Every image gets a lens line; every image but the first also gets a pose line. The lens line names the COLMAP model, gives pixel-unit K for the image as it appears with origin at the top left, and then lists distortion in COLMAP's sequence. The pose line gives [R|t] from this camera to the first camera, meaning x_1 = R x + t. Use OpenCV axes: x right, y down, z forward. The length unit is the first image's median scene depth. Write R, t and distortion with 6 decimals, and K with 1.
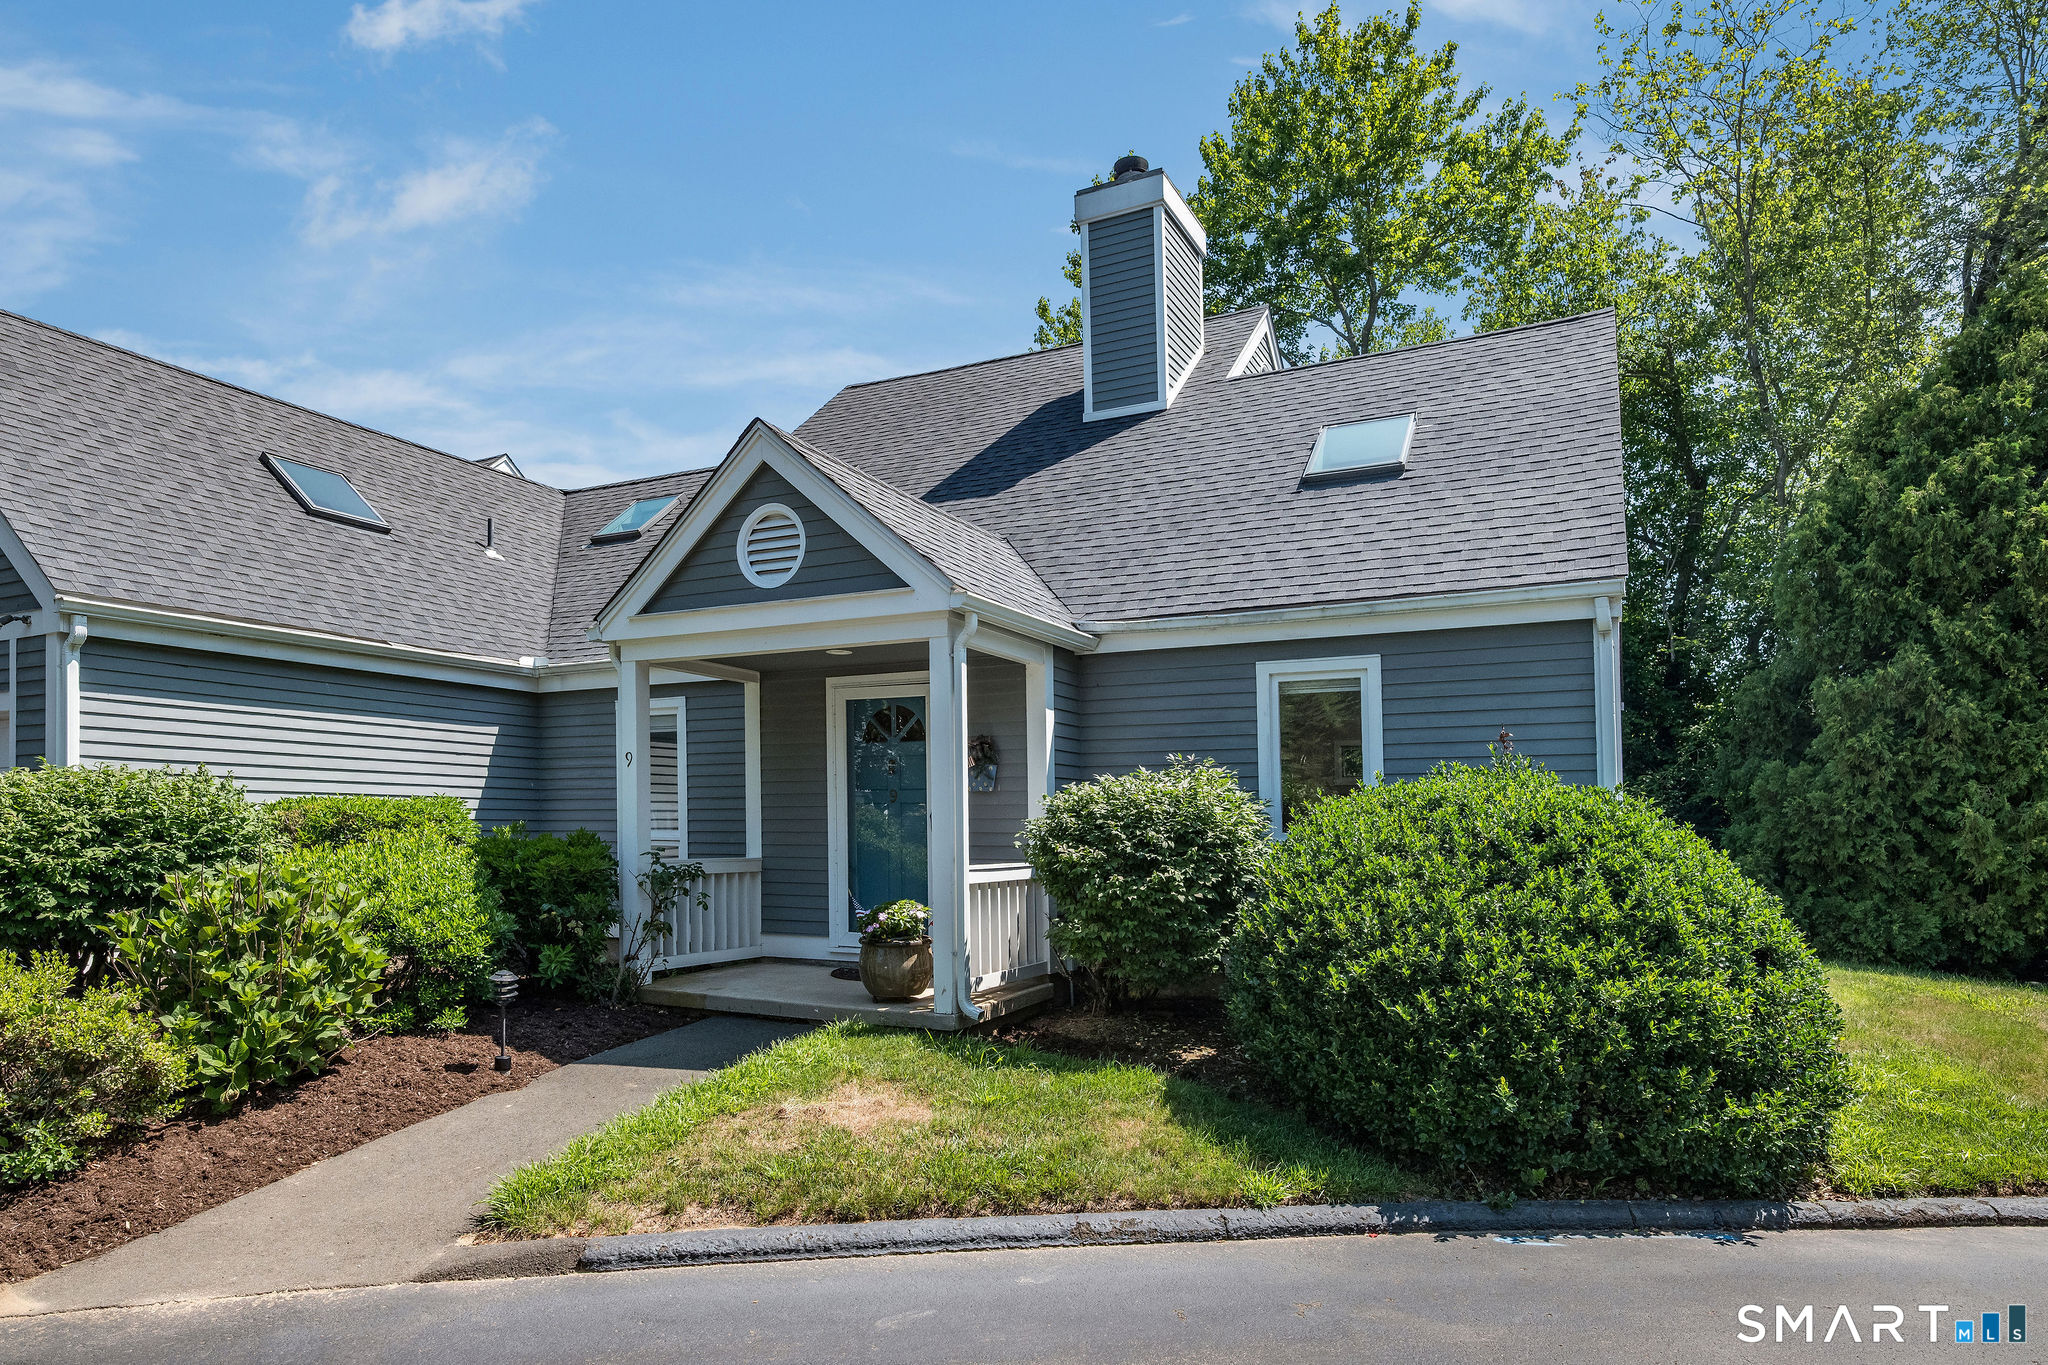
lens RADIAL K [[1180.8, 0, 918.5], [0, 1180.8, 681.3], [0, 0, 1]] dist [-0.001420, -0.000501]
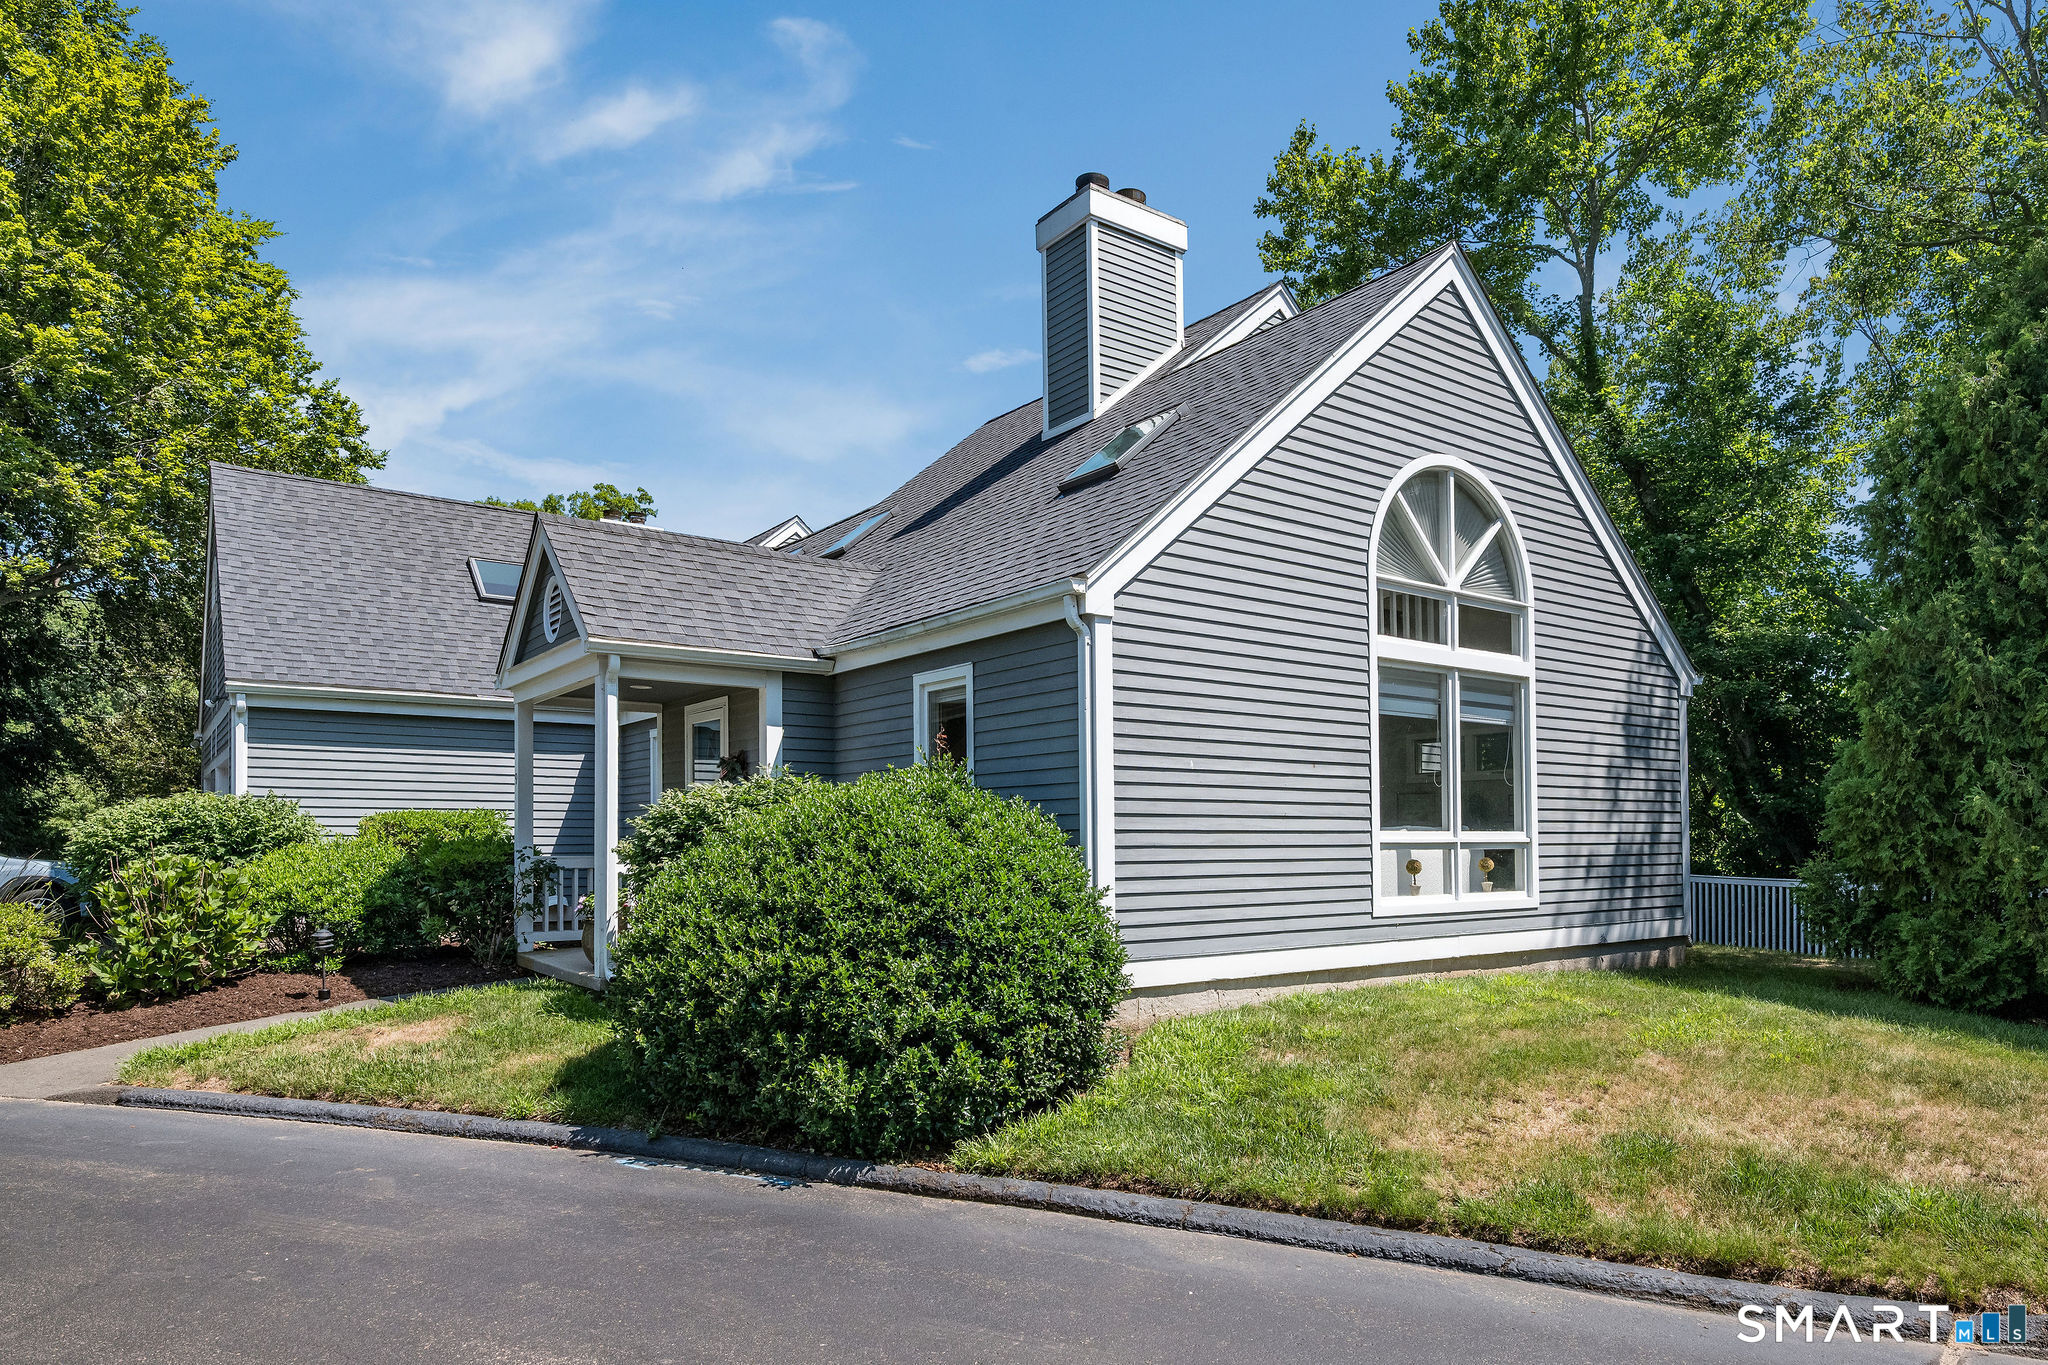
lens RADIAL K [[1180.8, 0, 918.5], [0, 1180.8, 681.3], [0, 0, 1]] dist [-0.001420, -0.000501]
pose [[0.895106, -0.062683, -0.441425, 0.882486], [0.057942, 0.998026, -0.024229, 0.019002], [0.442072, -0.003890, 0.896971, 0.032163]]
